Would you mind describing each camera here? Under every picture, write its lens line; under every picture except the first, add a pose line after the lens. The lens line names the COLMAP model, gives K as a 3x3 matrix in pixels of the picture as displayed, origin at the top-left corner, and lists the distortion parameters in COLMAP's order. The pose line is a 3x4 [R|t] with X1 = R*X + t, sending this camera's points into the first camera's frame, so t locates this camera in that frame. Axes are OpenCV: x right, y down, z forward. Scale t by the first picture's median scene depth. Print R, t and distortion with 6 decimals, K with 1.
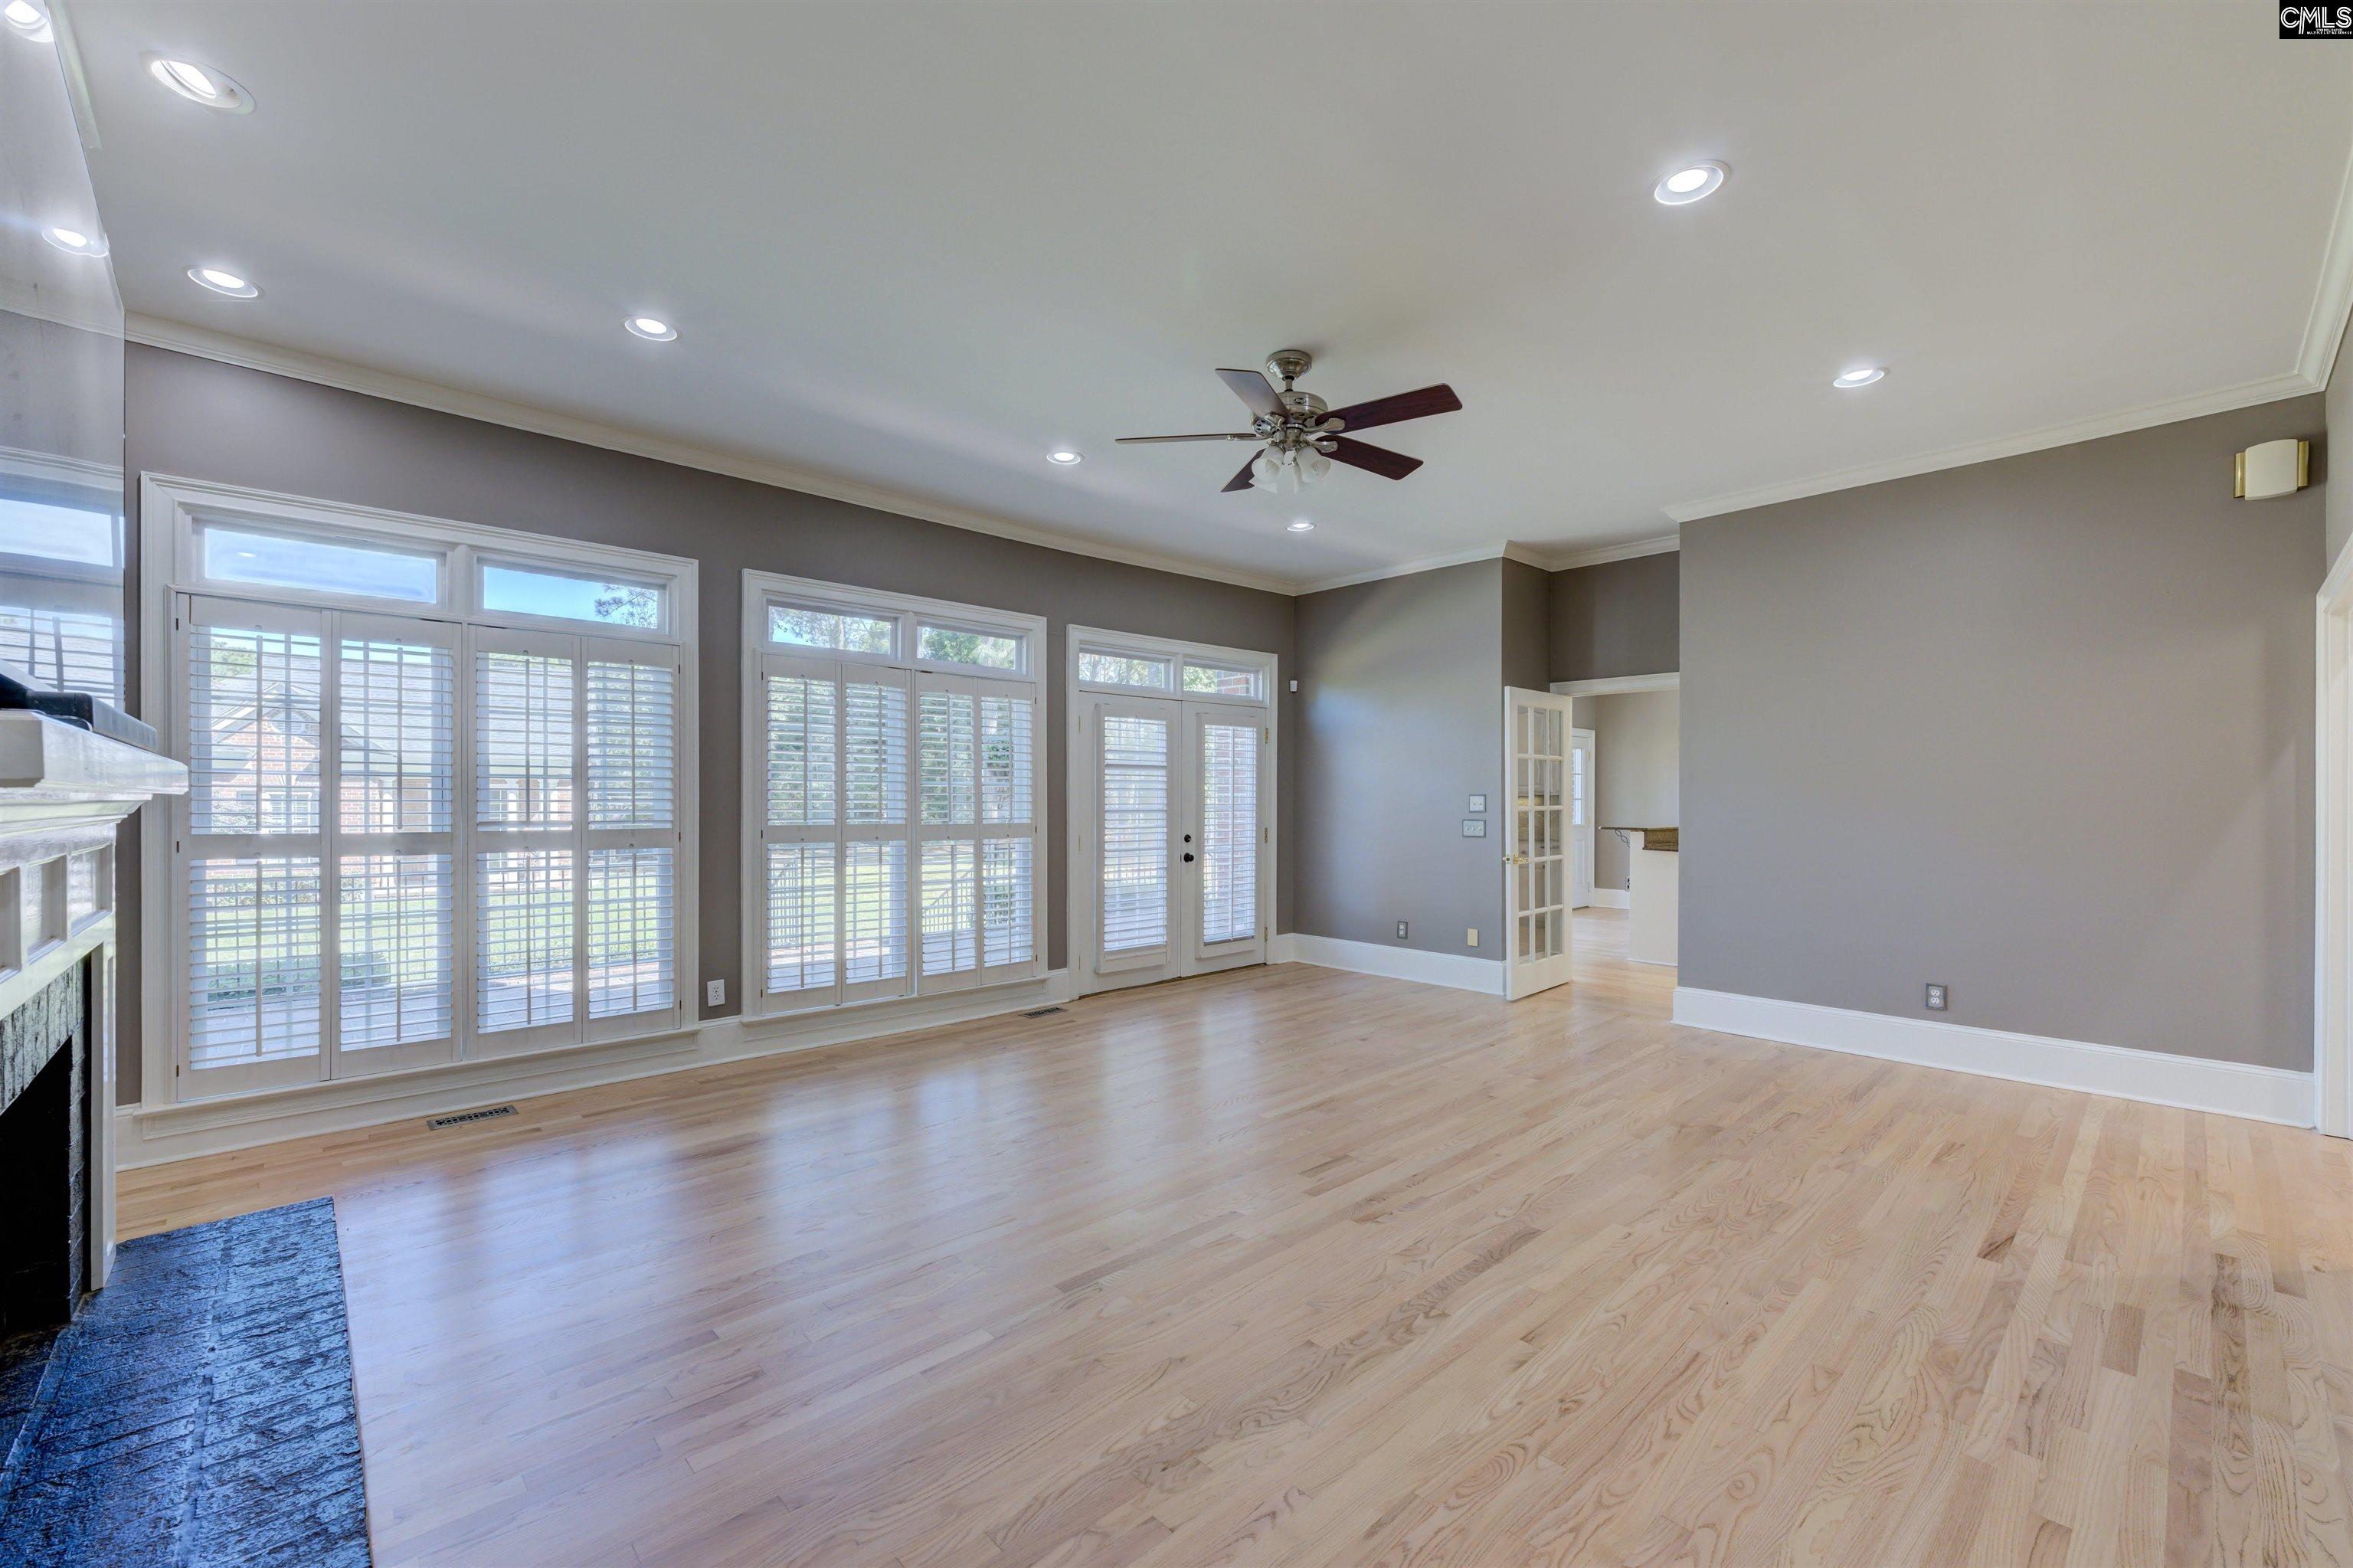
lens RADIAL K [[950.9, 0, 1171.8], [0, 950.9, 795.9], [0, 0, 1]] dist [-0.001551, 0.001013]
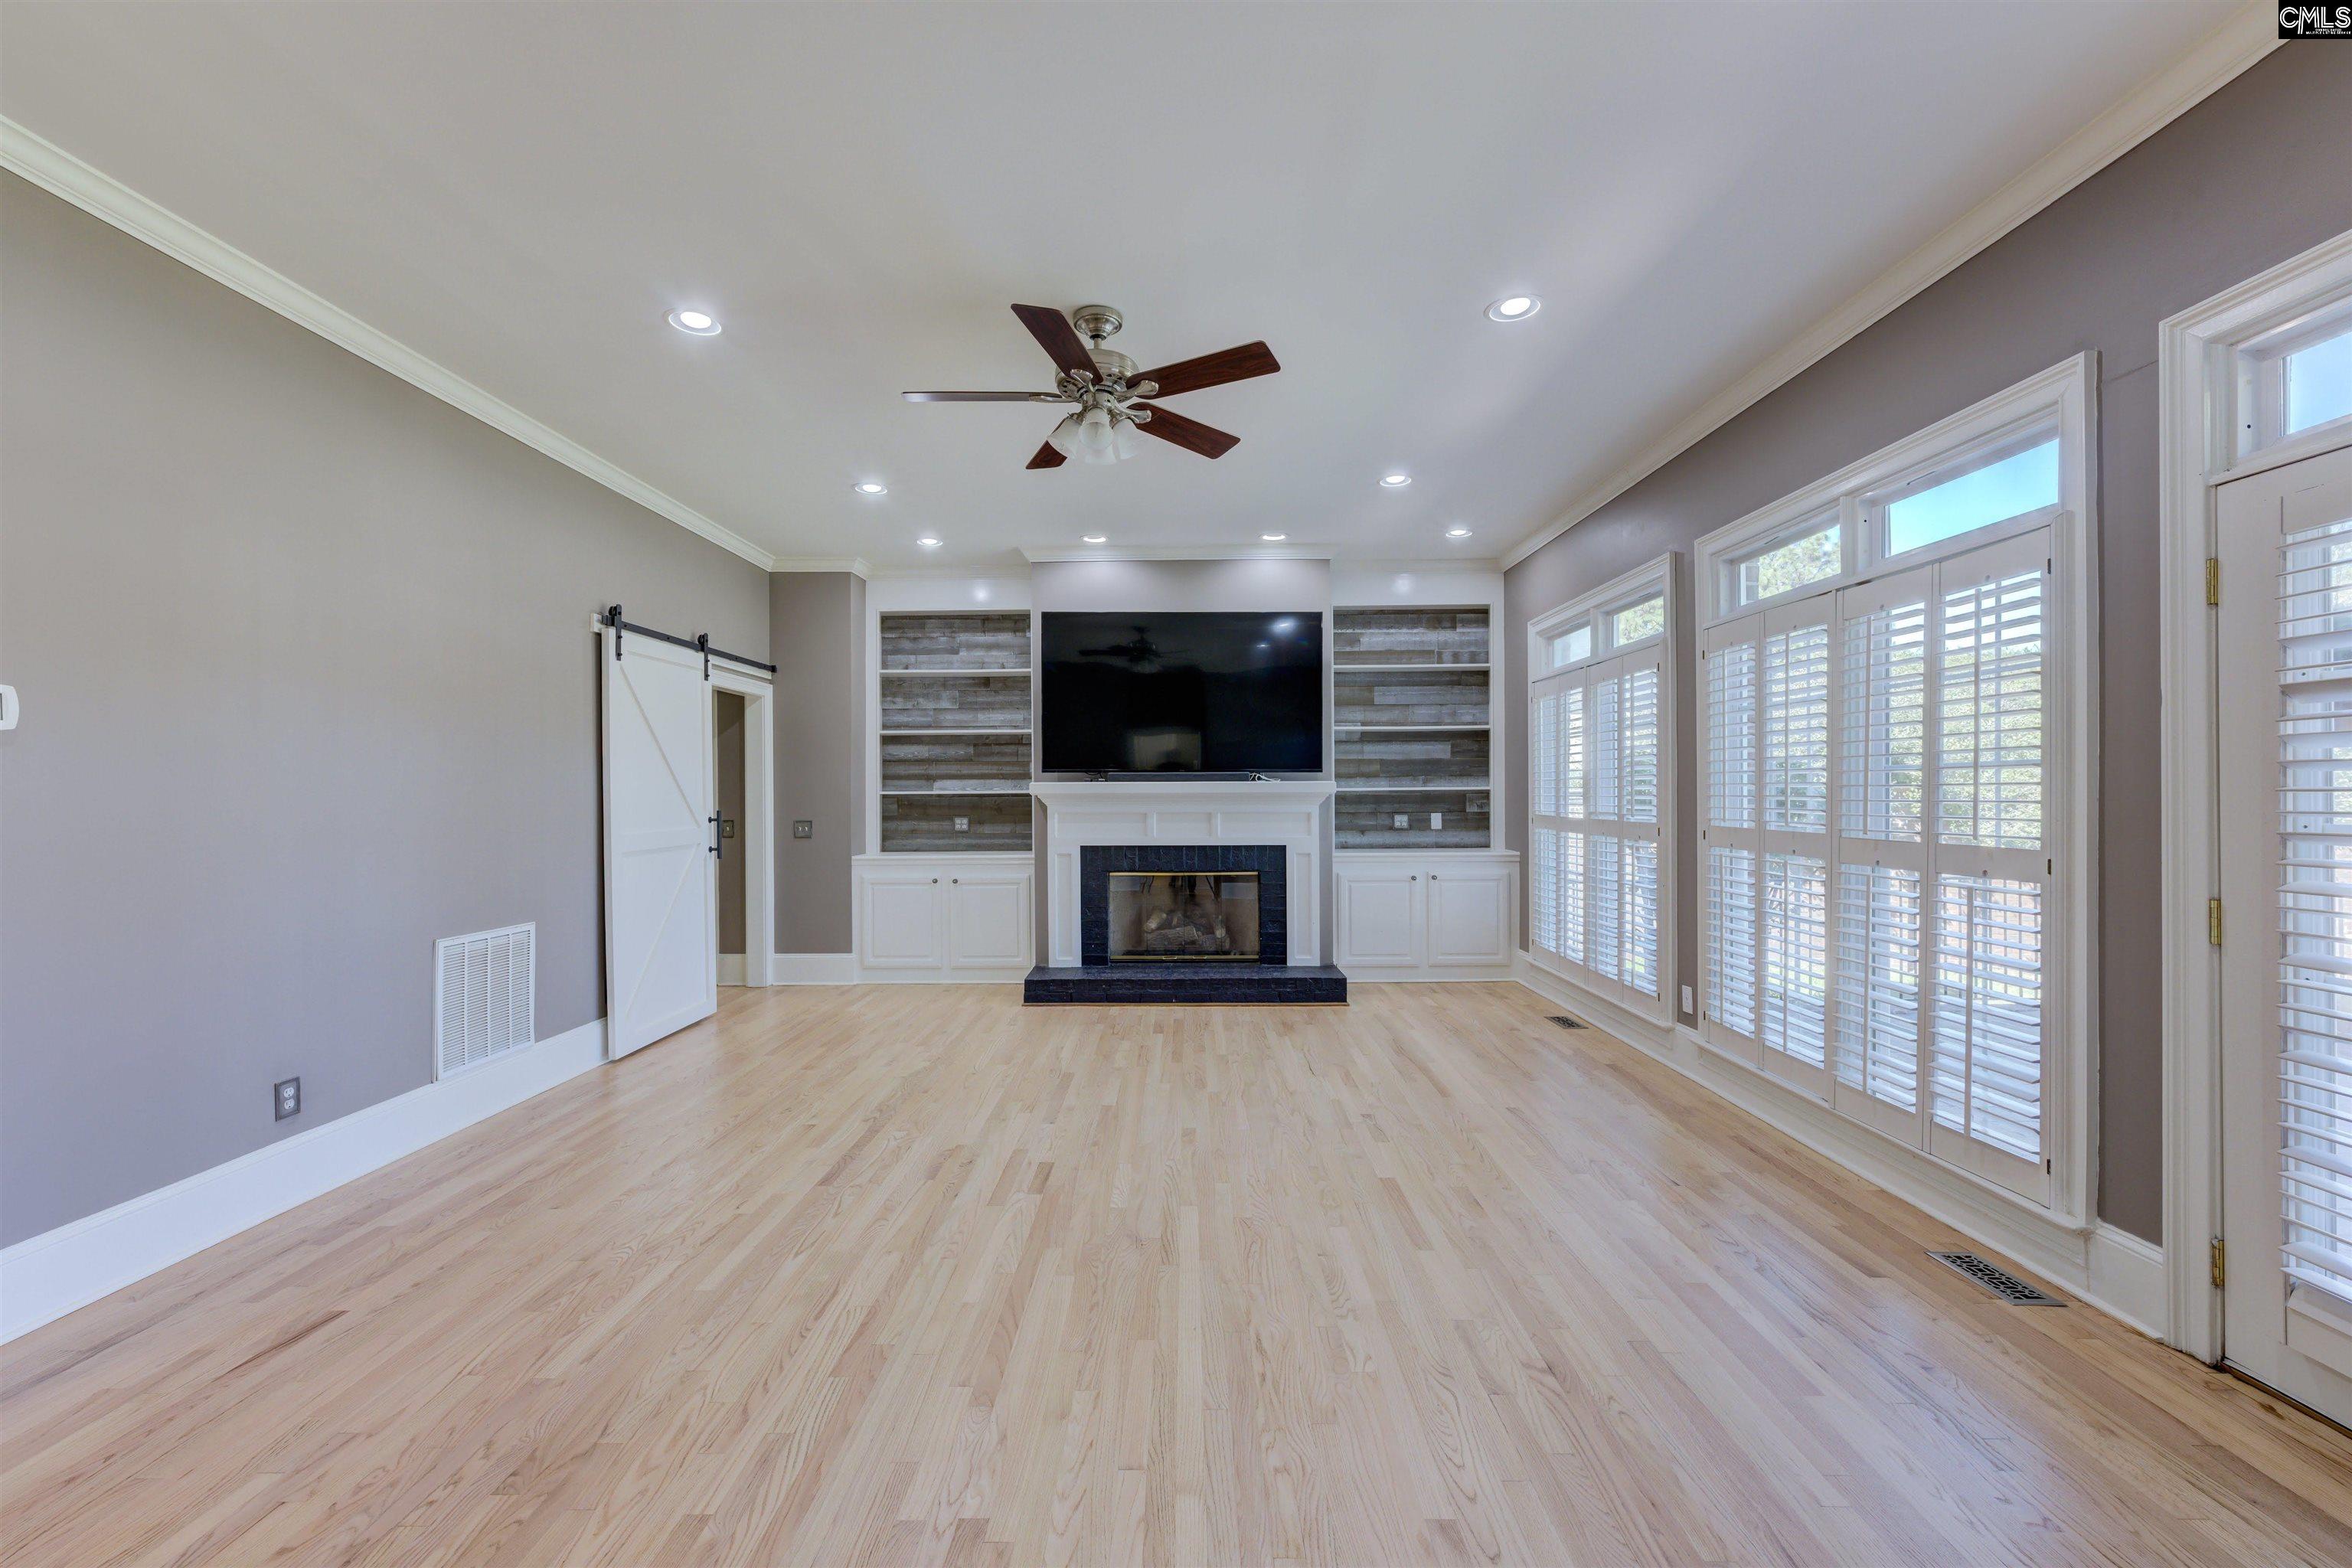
lens RADIAL K [[950.4, 0, 1177.1], [0, 950.4, 794.4], [0, 0, 1]] dist [-0.001551, 0.001013]
pose [[-0.690061, 0.002601, -0.723747, 0.608696], [0.007831, 0.999962, -0.003873, 0.001992], [0.723709, -0.008341, -0.690055, 1.400037]]
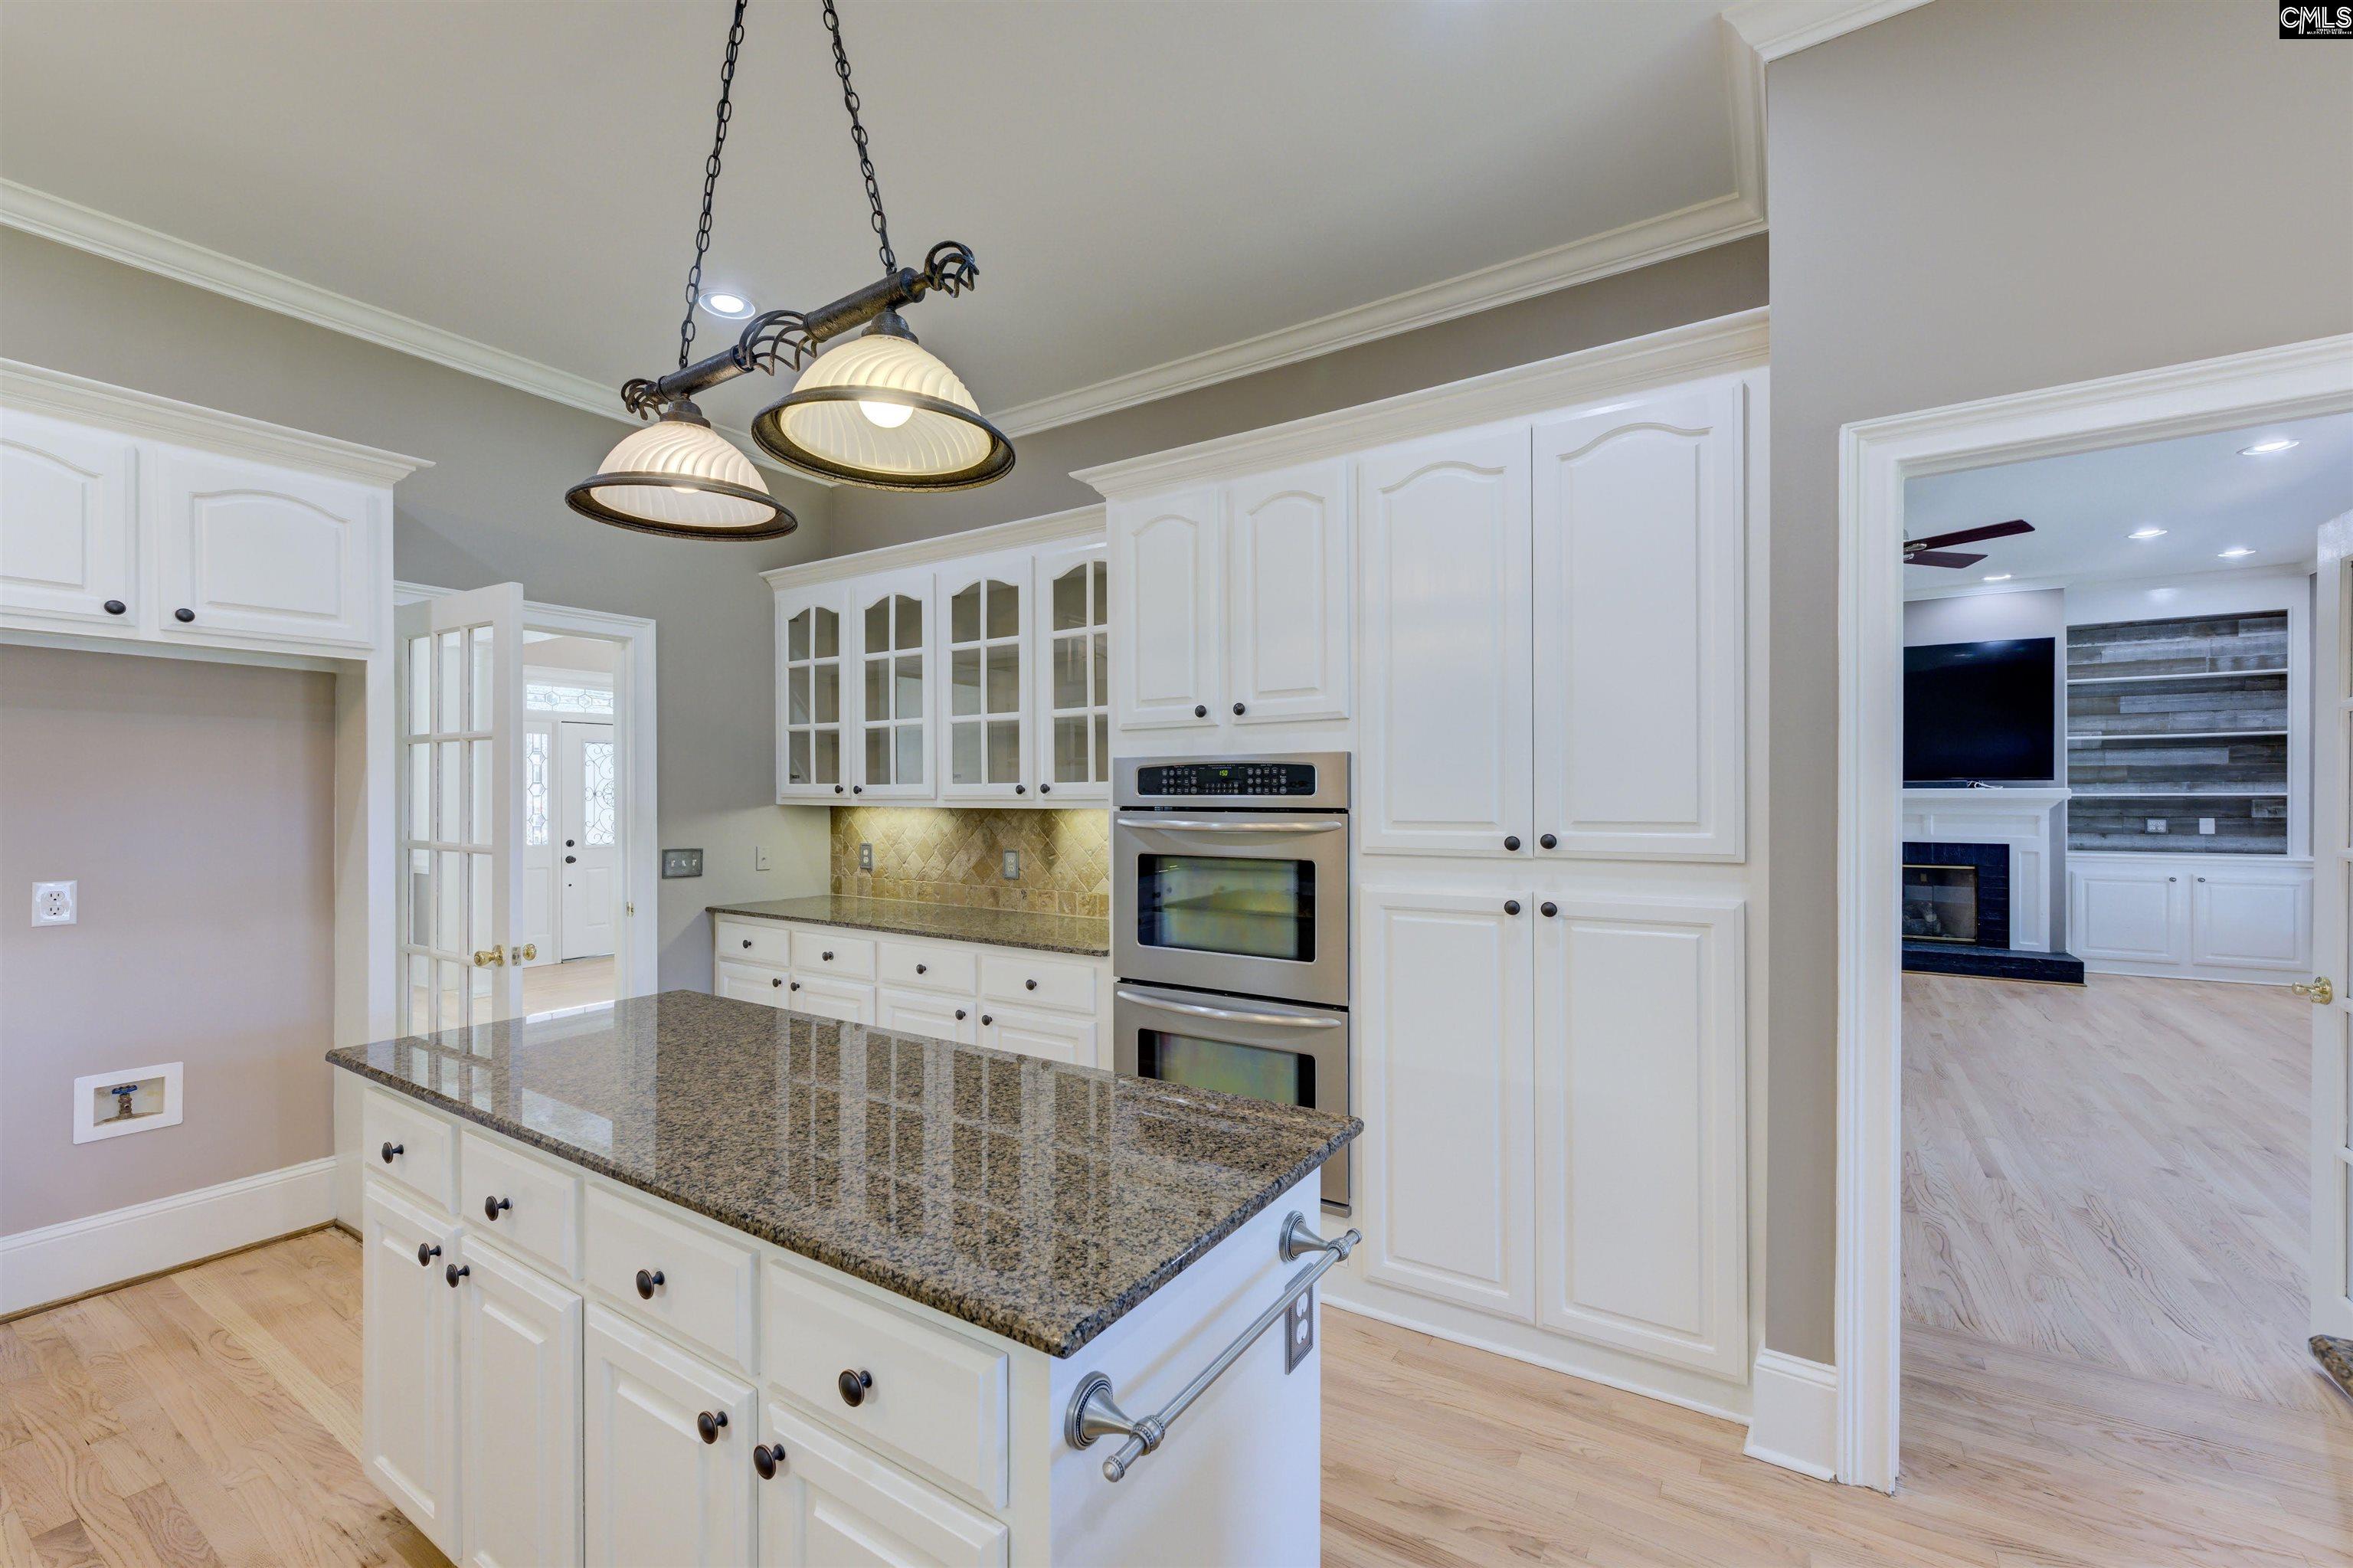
lens RADIAL K [[950.9, 0, 1111.4], [0, 950.9, 794.2], [0, 0, 1]] dist [-0.001551, 0.001013]
pose [[-0.980413, 0.003592, -0.196919, 1.237664], [0.004173, 0.999988, -0.002536, -0.012623], [0.196907, -0.003308, -0.980416, 1.793371]]
